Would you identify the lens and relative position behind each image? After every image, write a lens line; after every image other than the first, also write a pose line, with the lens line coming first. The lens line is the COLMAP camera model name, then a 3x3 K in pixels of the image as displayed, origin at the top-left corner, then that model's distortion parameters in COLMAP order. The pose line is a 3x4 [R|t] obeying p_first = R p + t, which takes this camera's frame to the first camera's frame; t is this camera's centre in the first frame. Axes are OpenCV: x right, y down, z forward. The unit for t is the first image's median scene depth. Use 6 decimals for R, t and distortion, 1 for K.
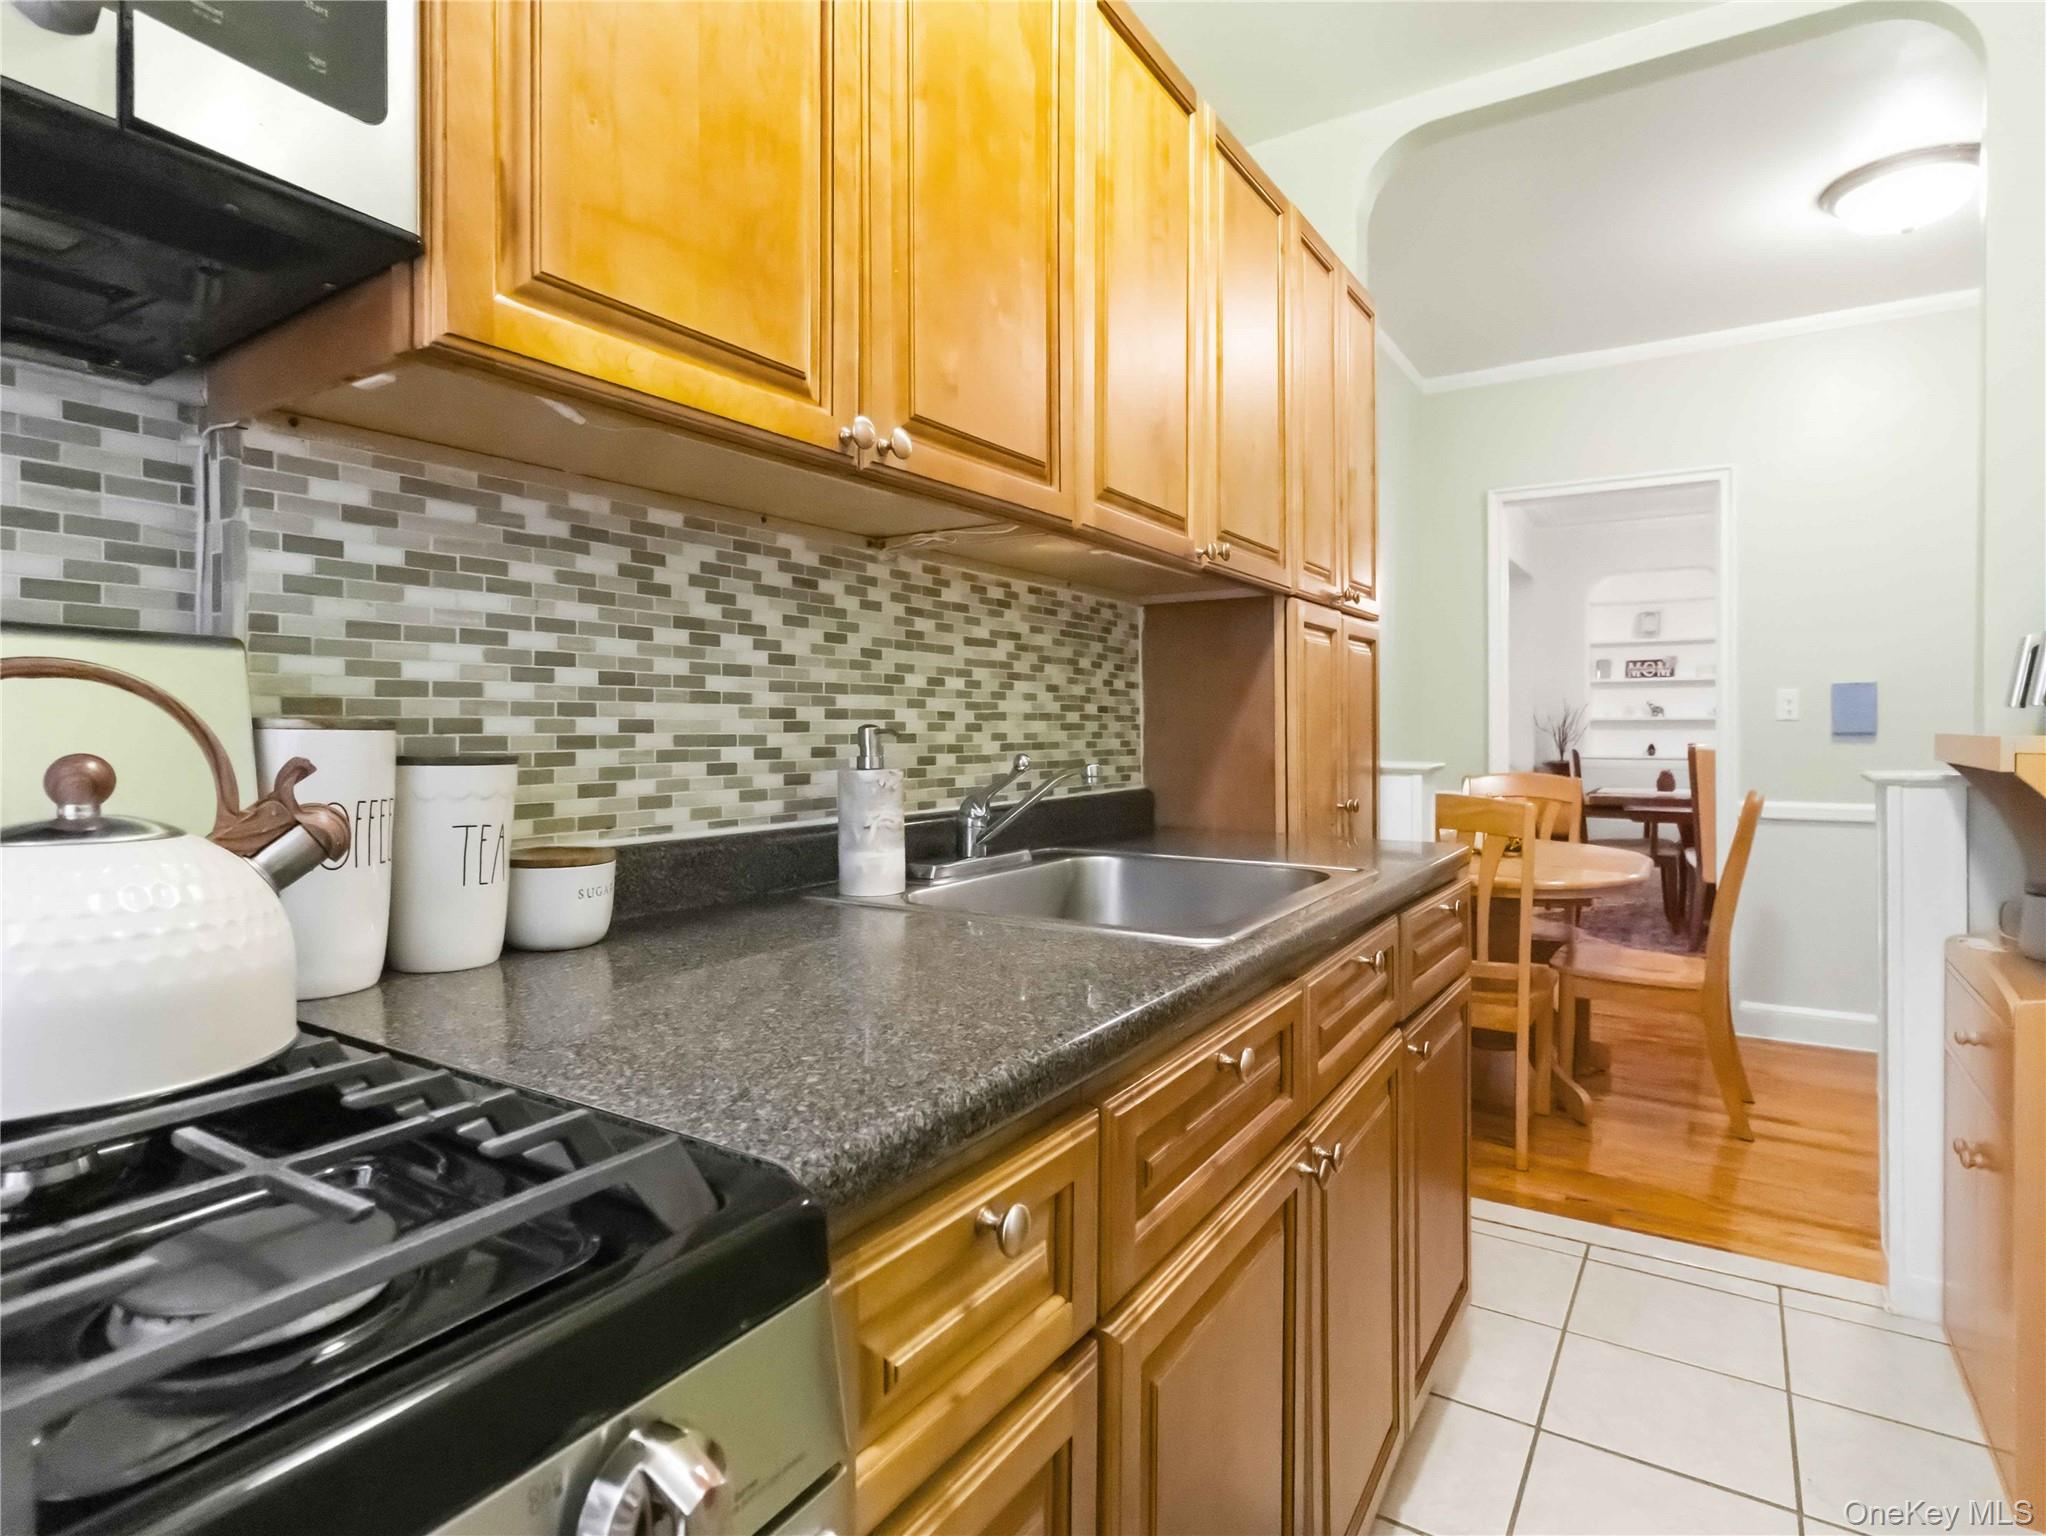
lens RADIAL K [[1077.3, 0, 1024.8], [0, 1077.3, 724.4], [0, 0, 1]] dist [0.003177, 0.000997]
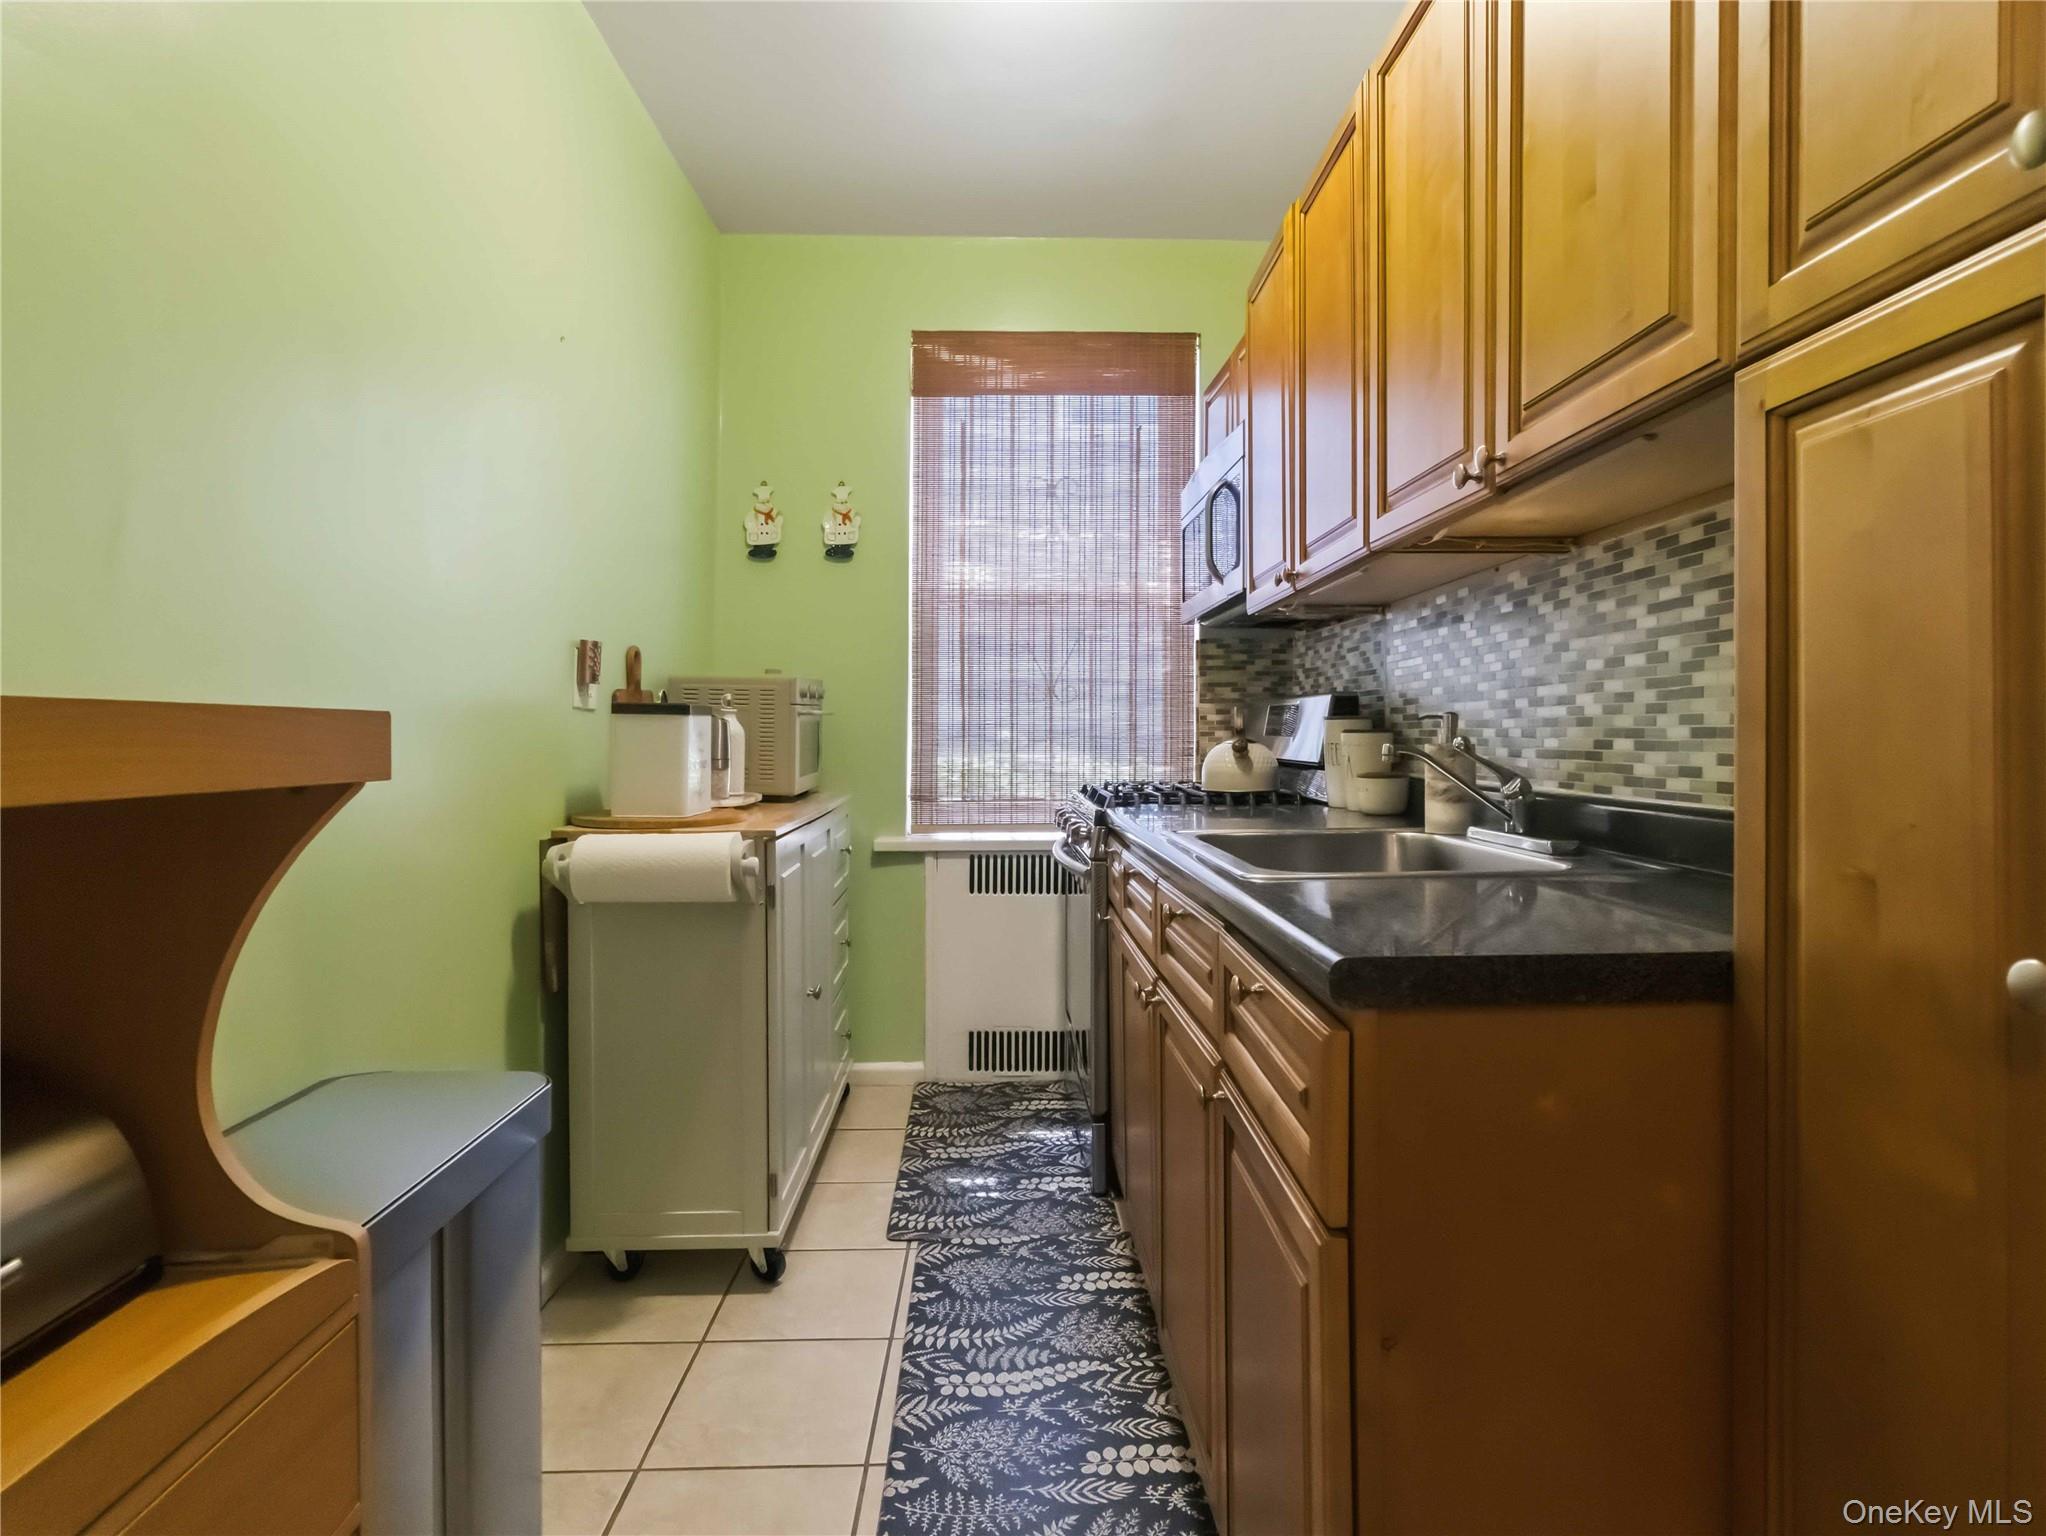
lens RADIAL K [[1069.8, 0, 1025.0], [0, 1069.8, 745.5], [0, 0, 1]] dist [0.001754, 0.000406]
pose [[-0.826961, 0.004750, -0.562240, 0.950660], [0.000319, 0.999968, 0.007979, 0.028359], [0.562260, 0.006420, -0.826936, 1.608010]]
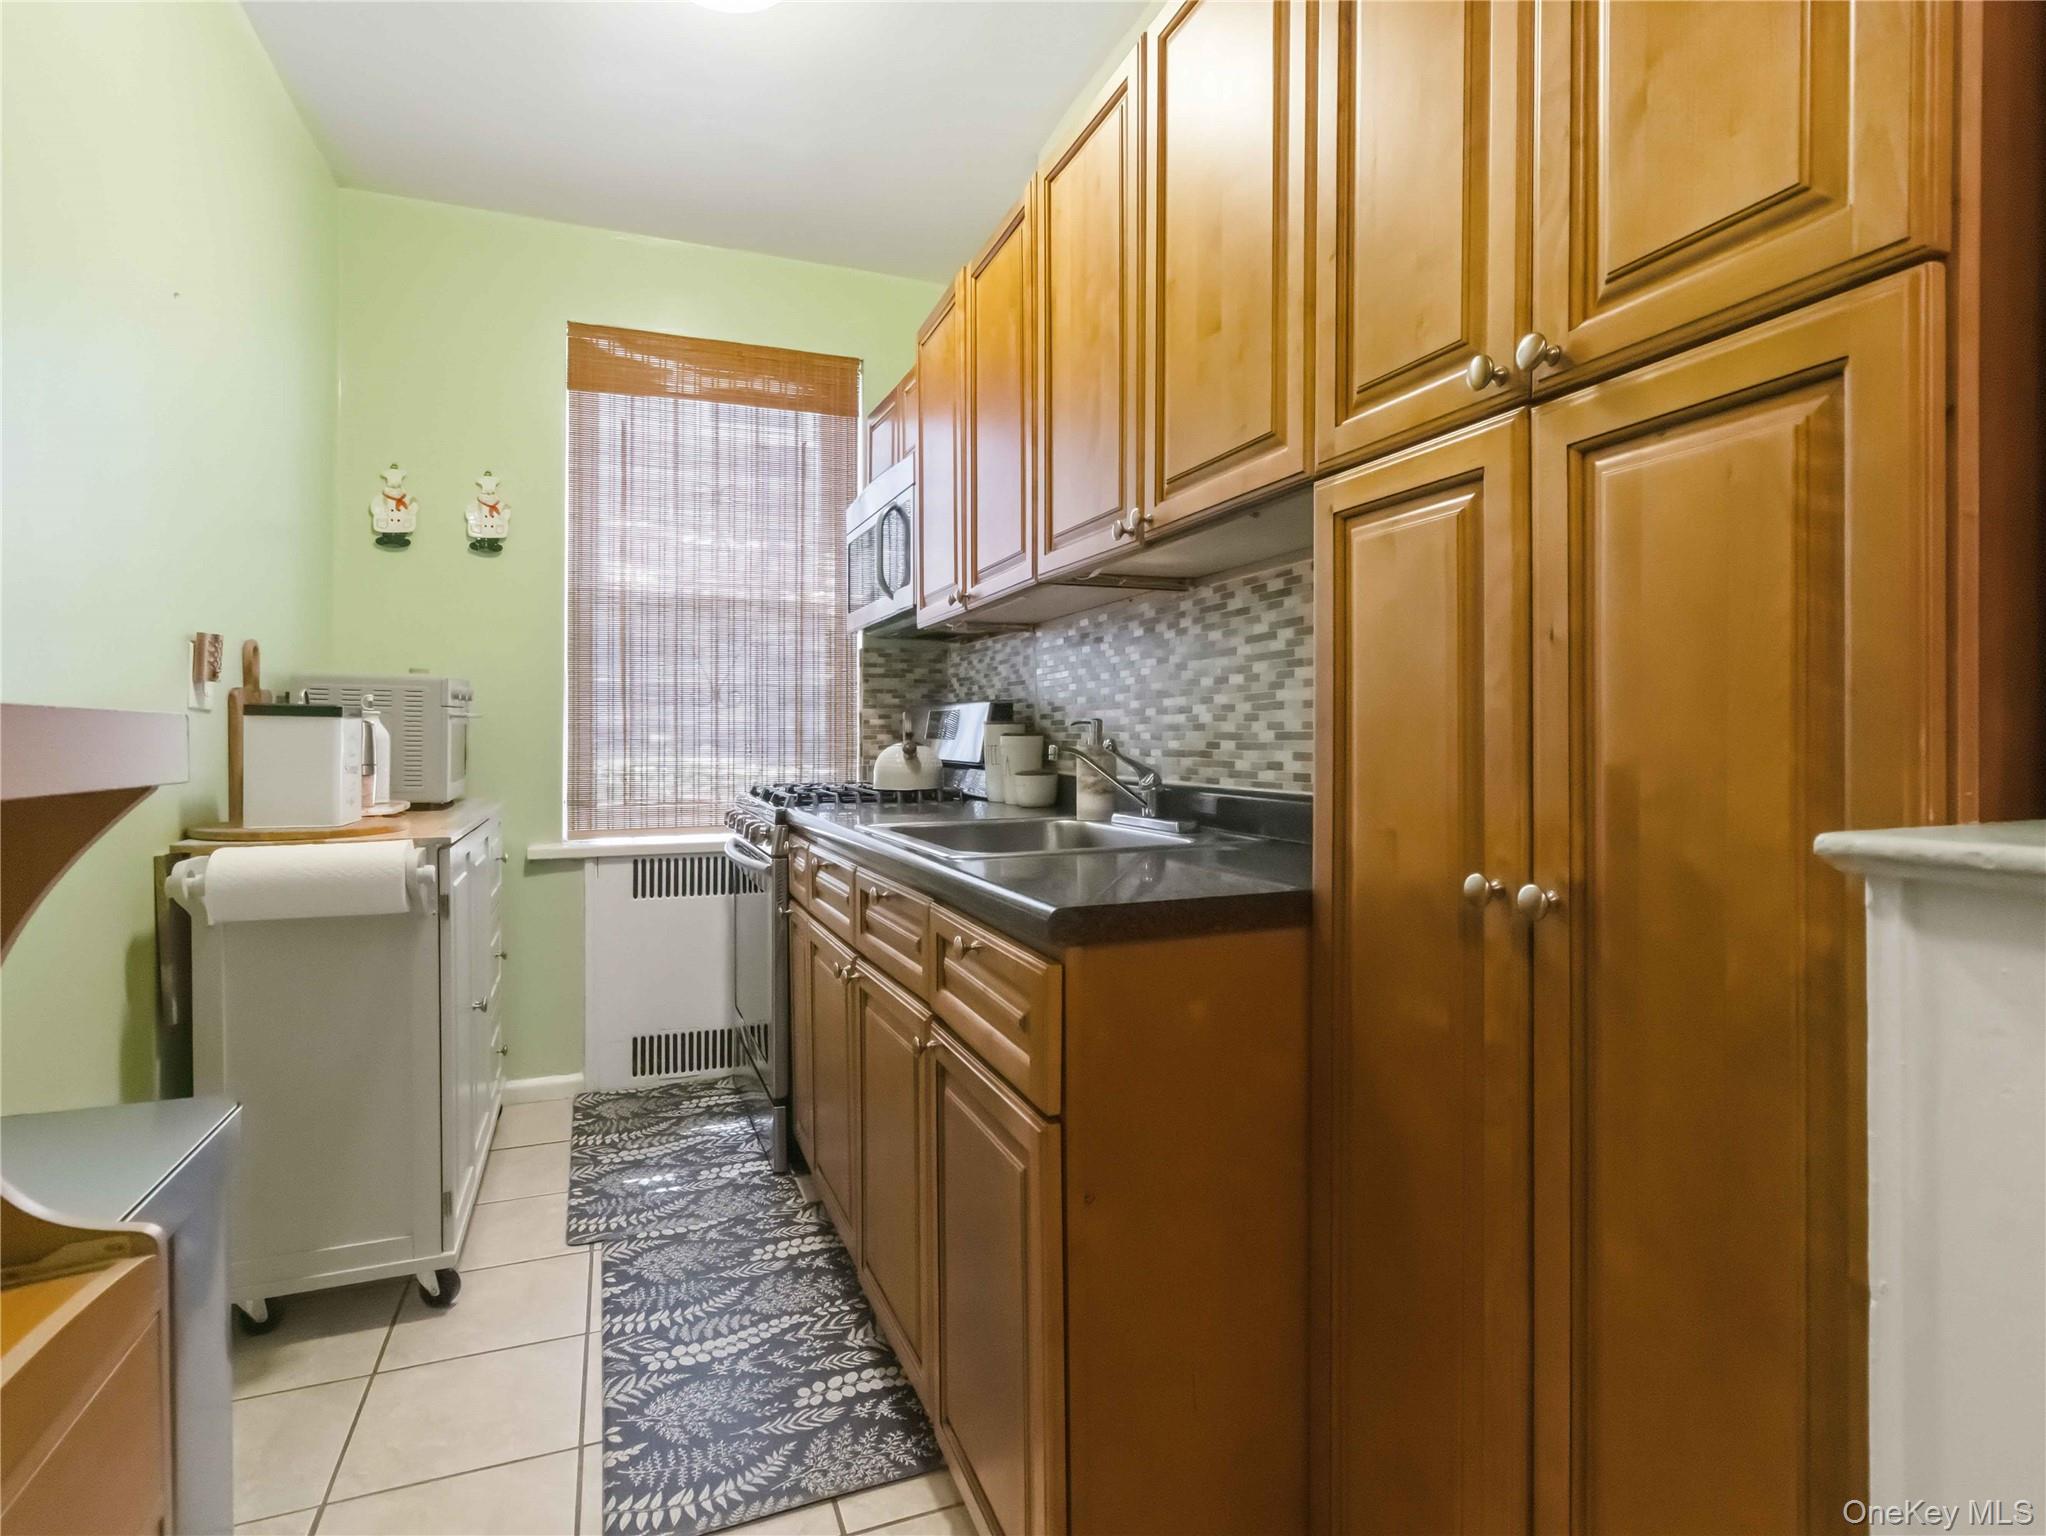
lens RADIAL K [[1062.6, 0, 1023.0], [0, 1062.6, 768.0], [0, 0, 1]] dist [0.000982, 0.000847]
pose [[-0.590011, 0.022624, -0.807078, 1.092490], [0.001985, 0.999645, 0.026571, 0.028604], [0.807393, 0.014075, -0.589846, 1.645409]]
